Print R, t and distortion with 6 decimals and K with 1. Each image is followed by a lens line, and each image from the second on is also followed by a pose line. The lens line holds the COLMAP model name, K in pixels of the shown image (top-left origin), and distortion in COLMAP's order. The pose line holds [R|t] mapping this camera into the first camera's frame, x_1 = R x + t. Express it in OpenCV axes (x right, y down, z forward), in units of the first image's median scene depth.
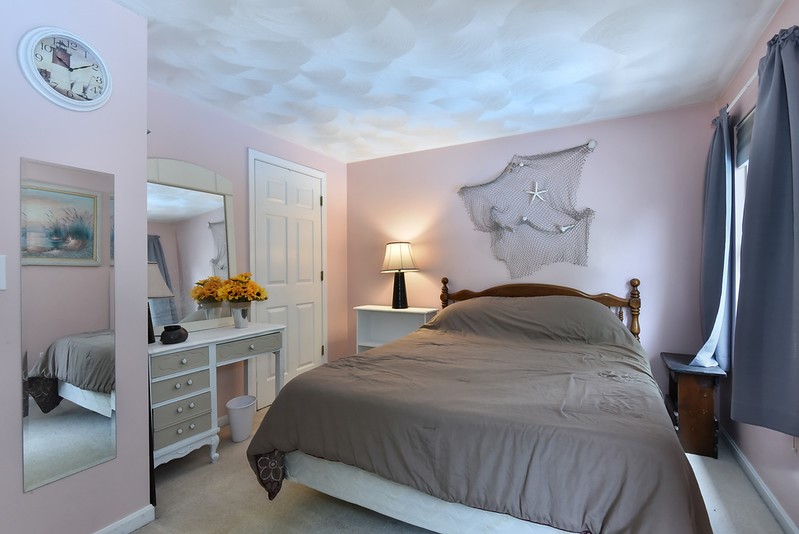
lens RADIAL K [[392.6, 0, 400.2], [0, 392.6, 267.1], [0, 0, 1]] dist [0.005497, -0.000872]
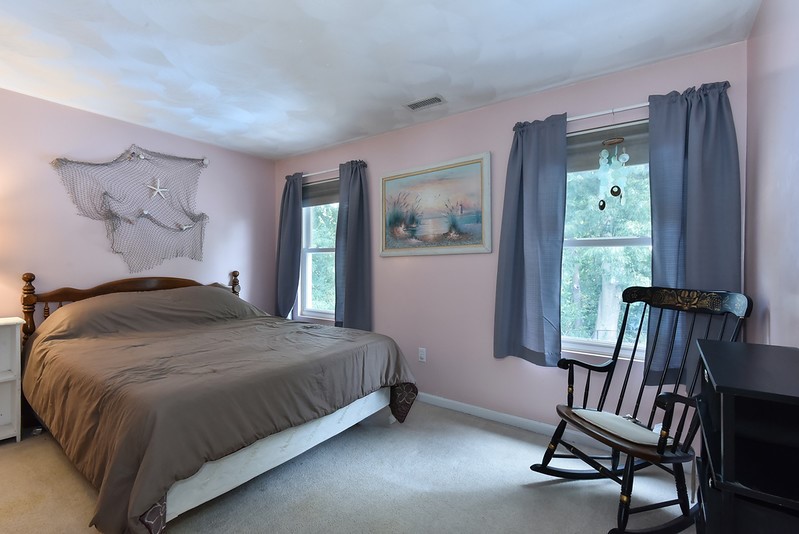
lens RADIAL K [[370.1, 0, 402.3], [0, 370.1, 267.9], [0, 0, 1]] dist [0.000480, 0.000644]
pose [[0.116990, -0.000310, 0.993133, -0.562288], [-0.006484, 0.999978, 0.001076, 0.012903], [-0.993112, -0.006565, 0.116985, 0.252406]]
